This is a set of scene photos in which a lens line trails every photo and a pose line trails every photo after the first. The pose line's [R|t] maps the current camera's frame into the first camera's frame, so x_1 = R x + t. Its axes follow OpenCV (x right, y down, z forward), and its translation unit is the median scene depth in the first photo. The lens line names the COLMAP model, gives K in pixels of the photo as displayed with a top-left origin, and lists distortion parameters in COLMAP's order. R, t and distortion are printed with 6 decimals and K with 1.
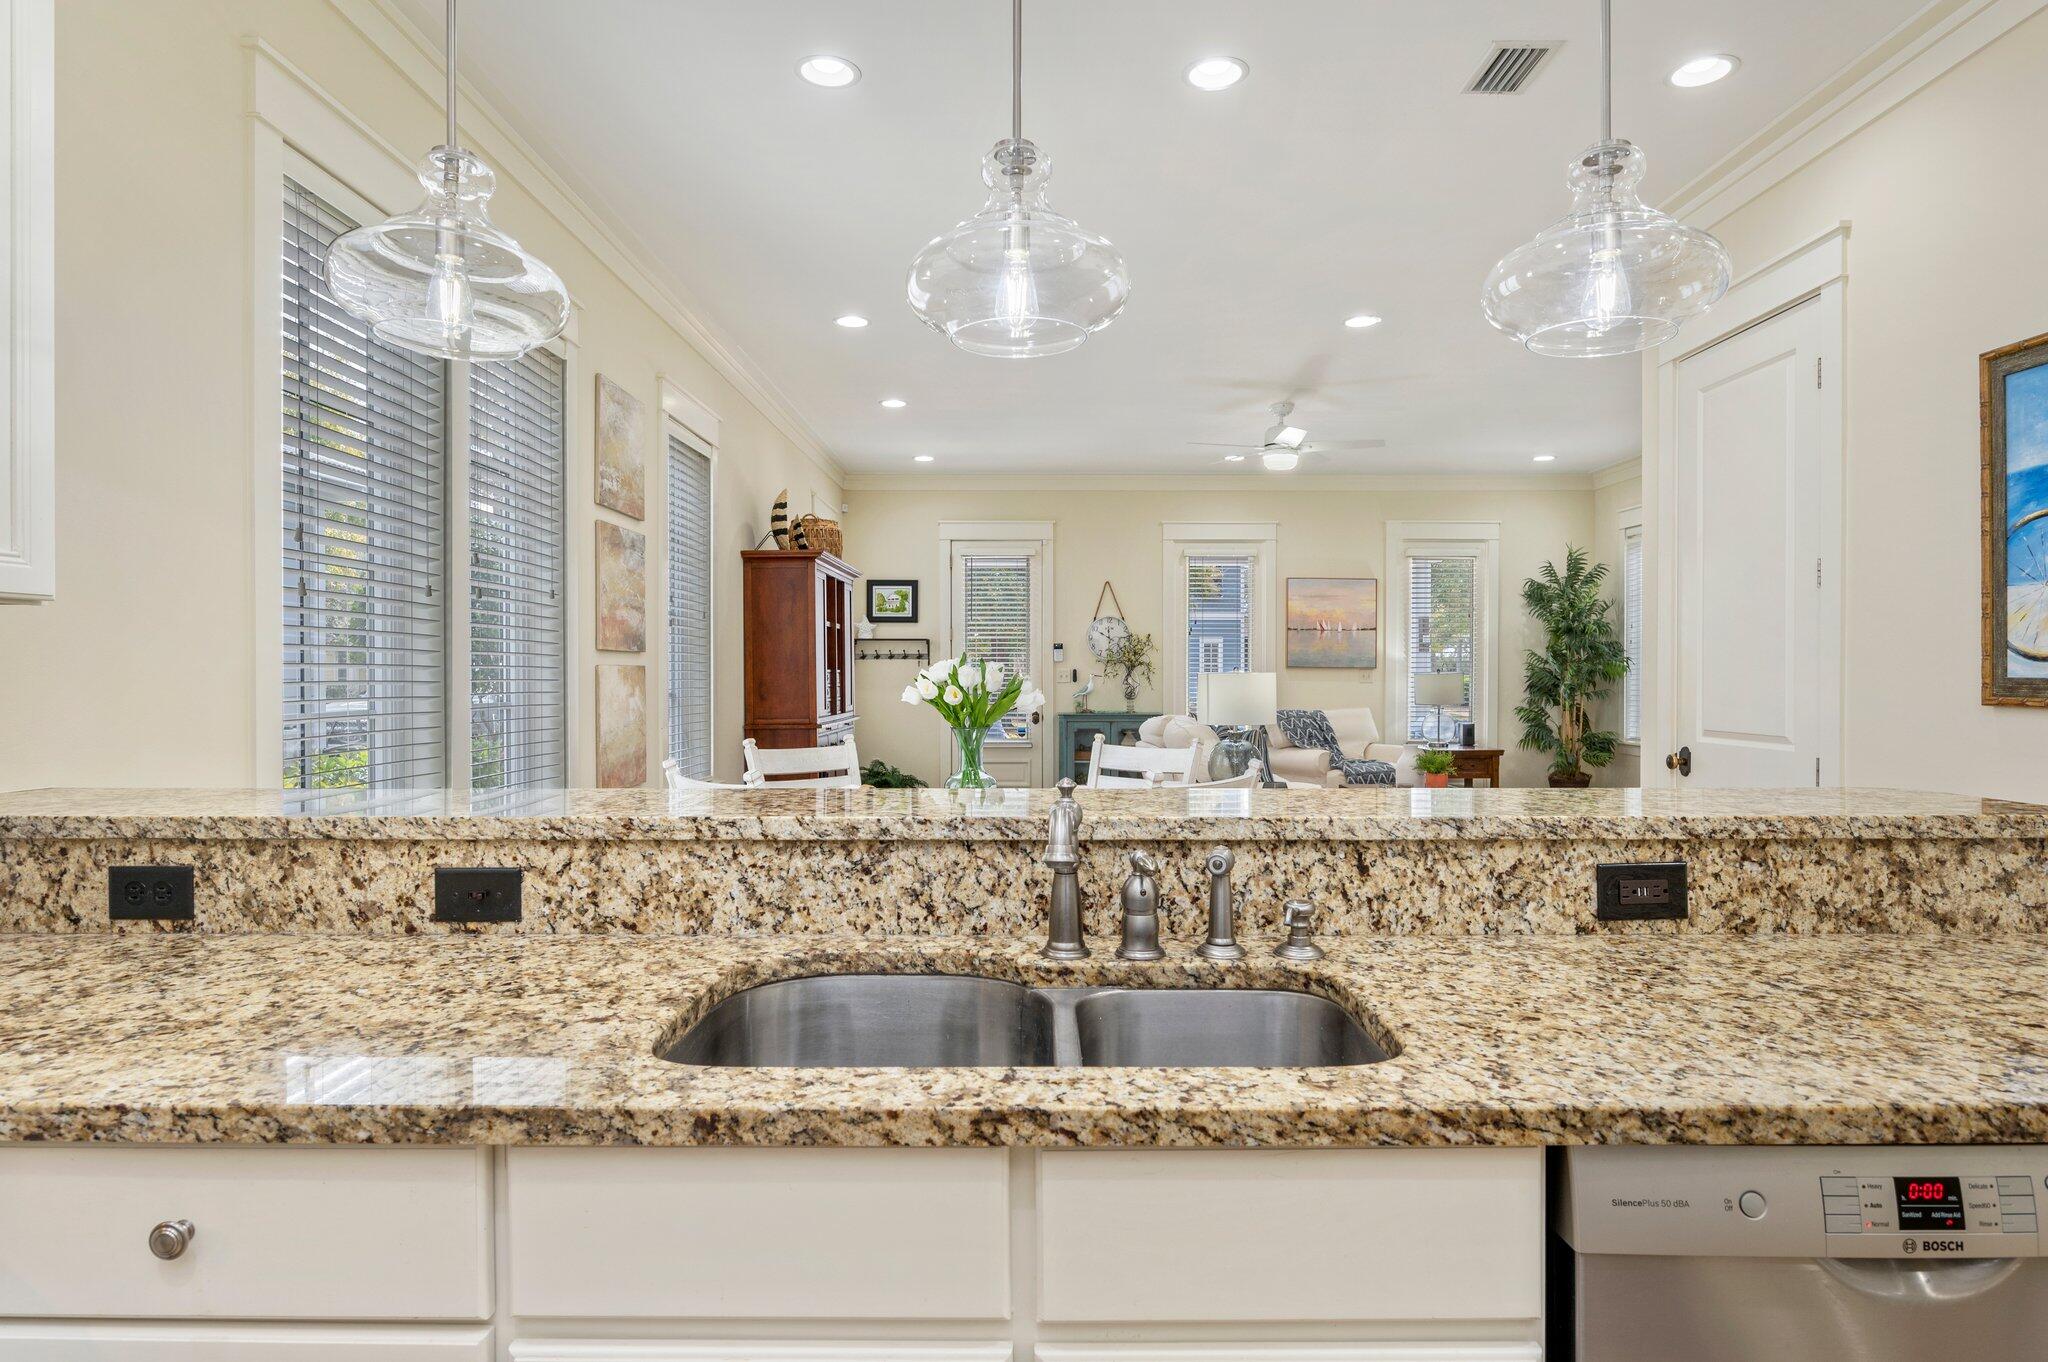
lens RADIAL K [[1137.3, 0, 1028.1], [0, 1137.3, 671.7], [0, 0, 1]] dist [-0.009850, 0.000647]
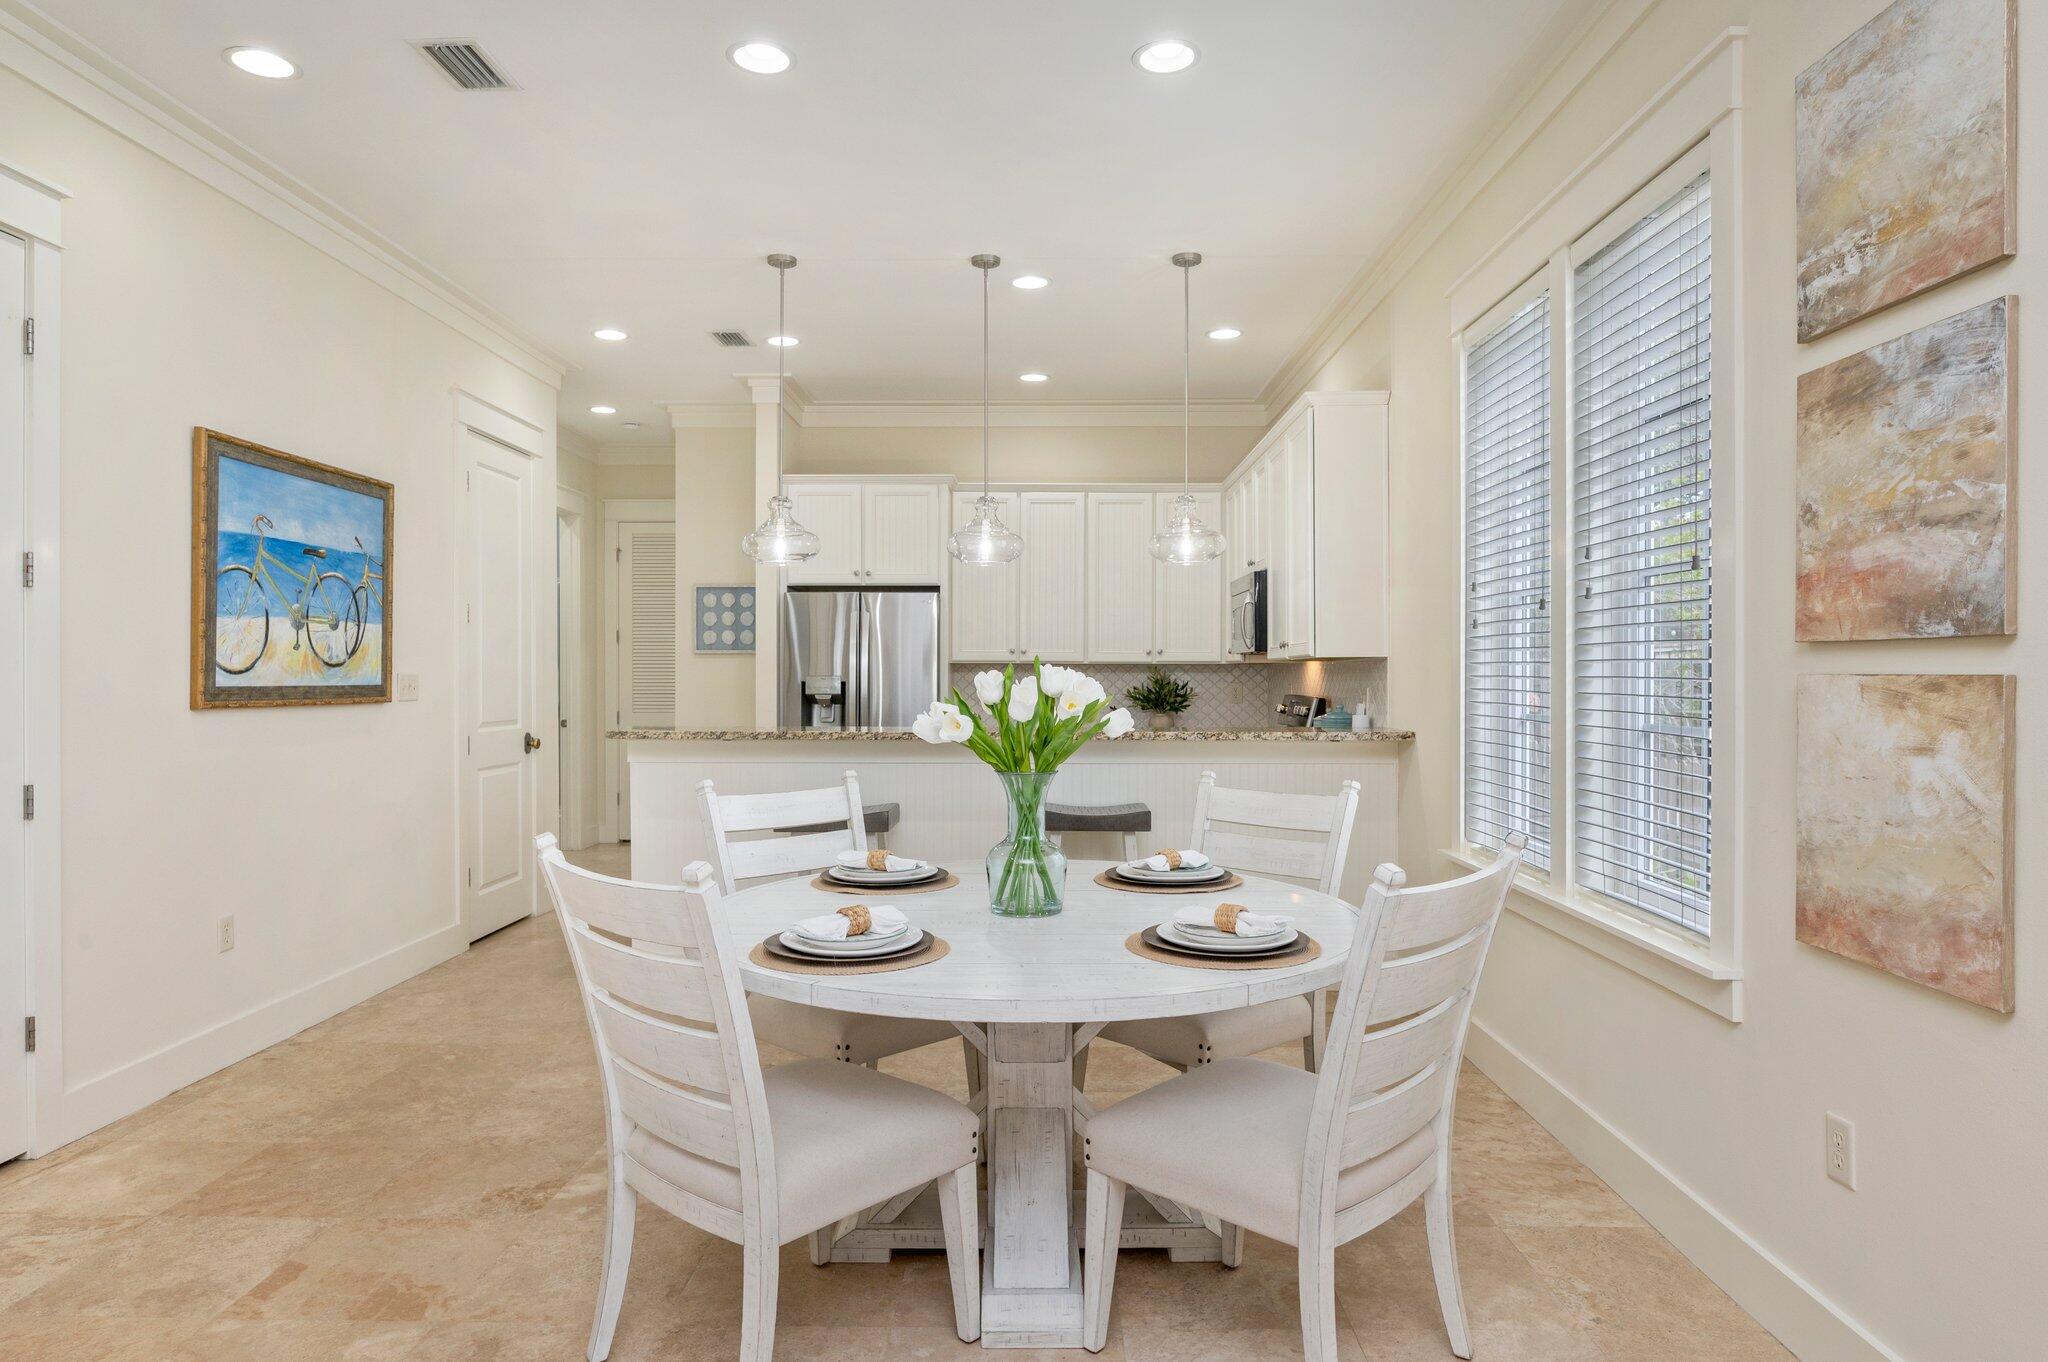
lens RADIAL K [[1235.7, 0, 1035.3], [0, 1235.7, 674.4], [0, 0, 1]] dist [-0.007497, 0.000487]
pose [[-1.000000, 0.000133, 0.000116, -0.079280], [0.000133, 0.999999, 0.001281, -0.010985], [-0.000116, 0.001281, -0.999999, 2.465080]]
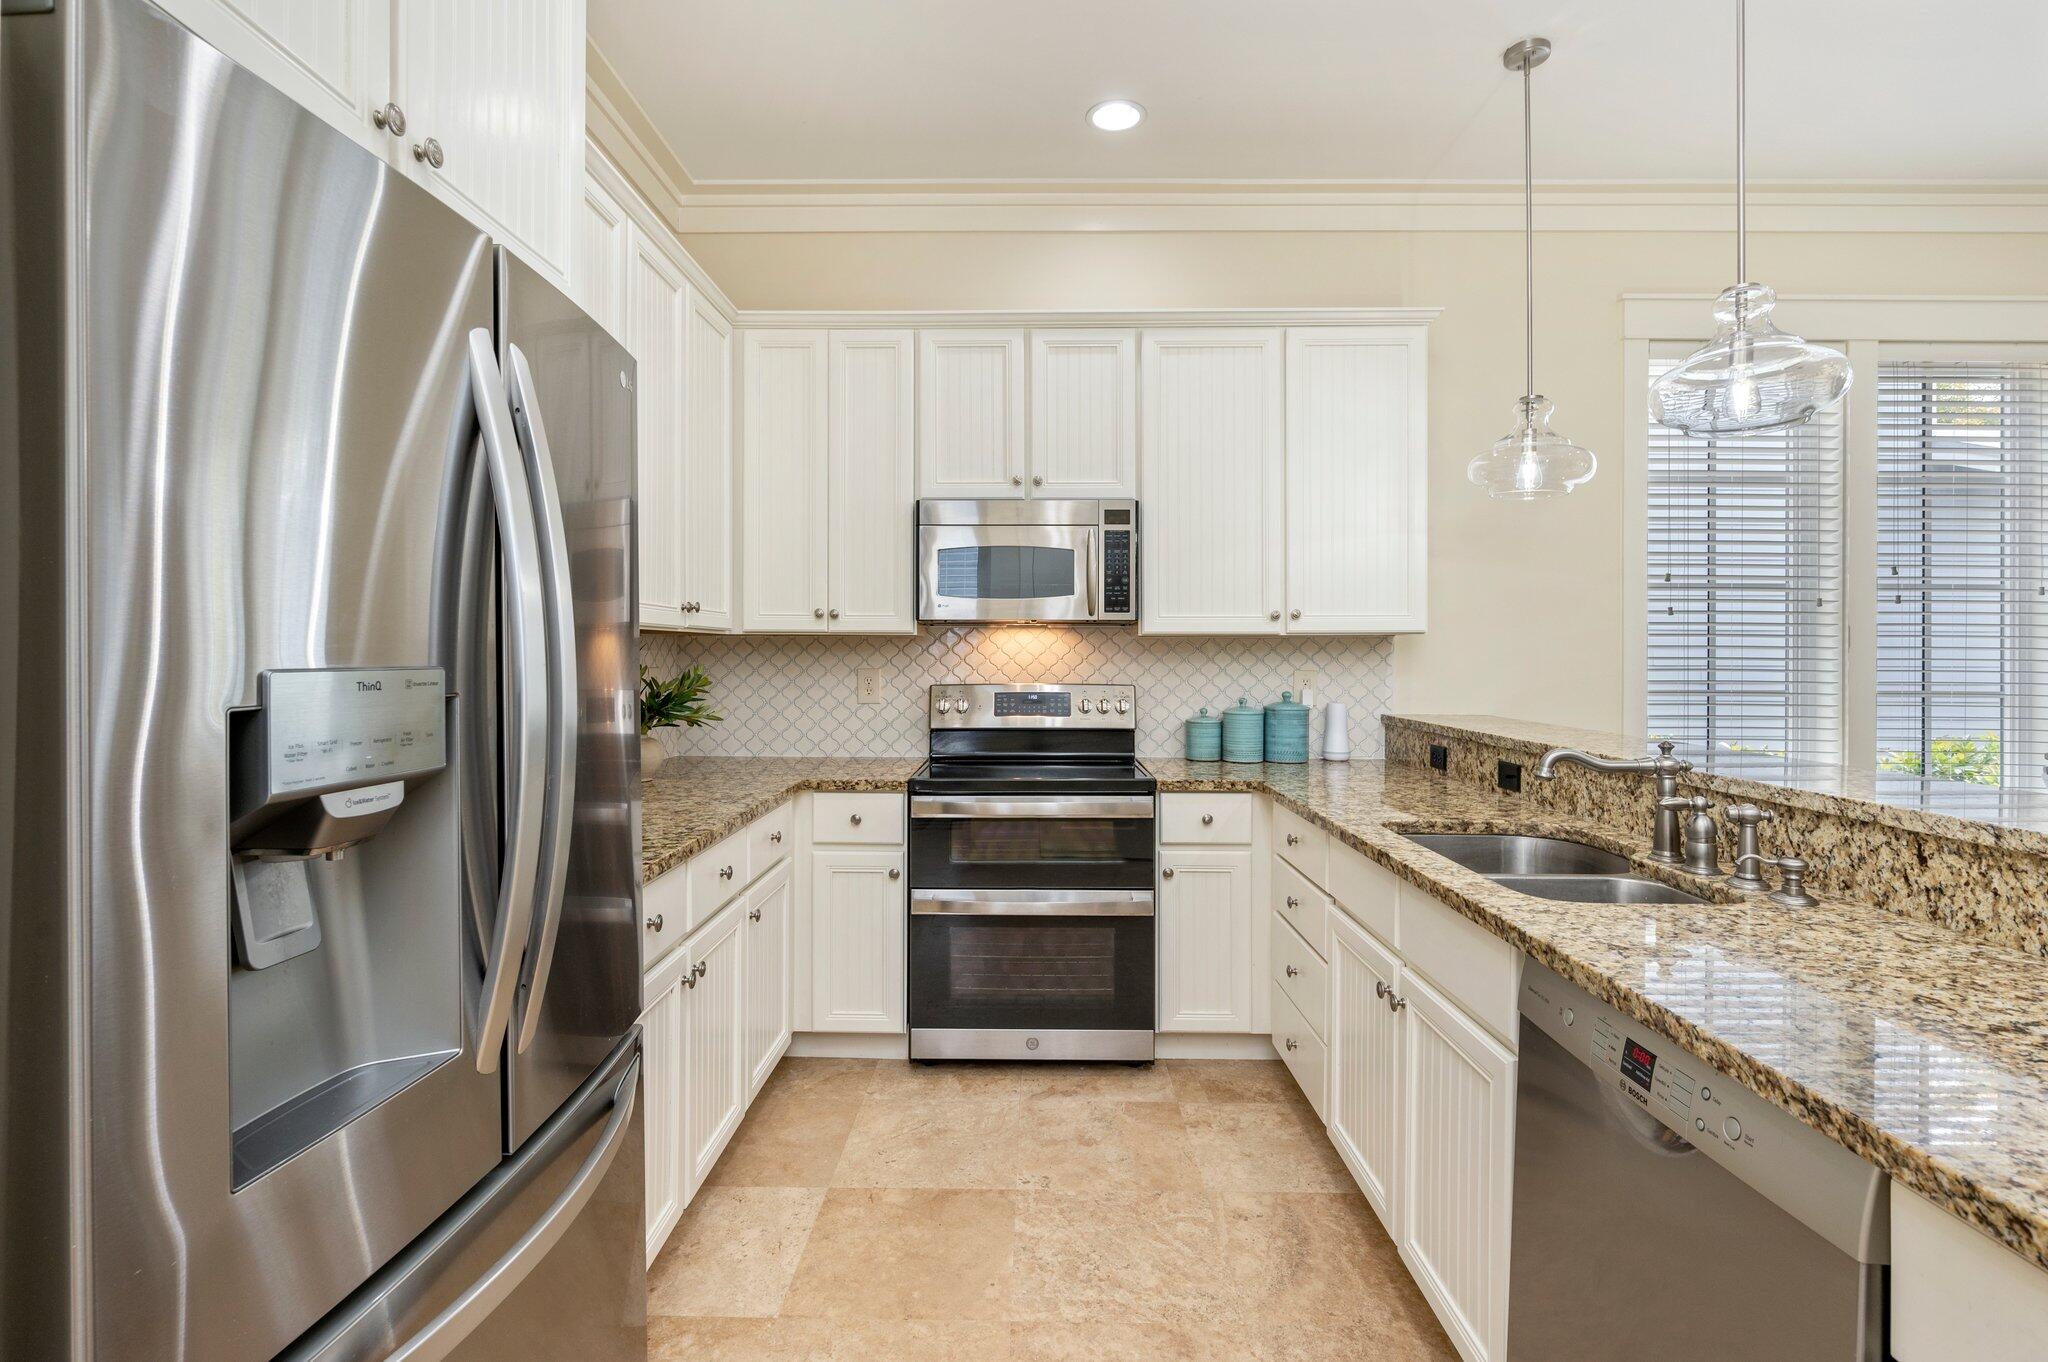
lens RADIAL K [[947.5, 0, 1022.8], [0, 947.5, 651.7], [0, 0, 1]] dist [-0.001968, -0.000374]
pose [[-0.005806, 0.000072, -0.999983, 0.679926], [-0.005002, 0.999987, 0.000101, -0.010787], [0.999971, 0.005002, -0.005805, 0.086095]]
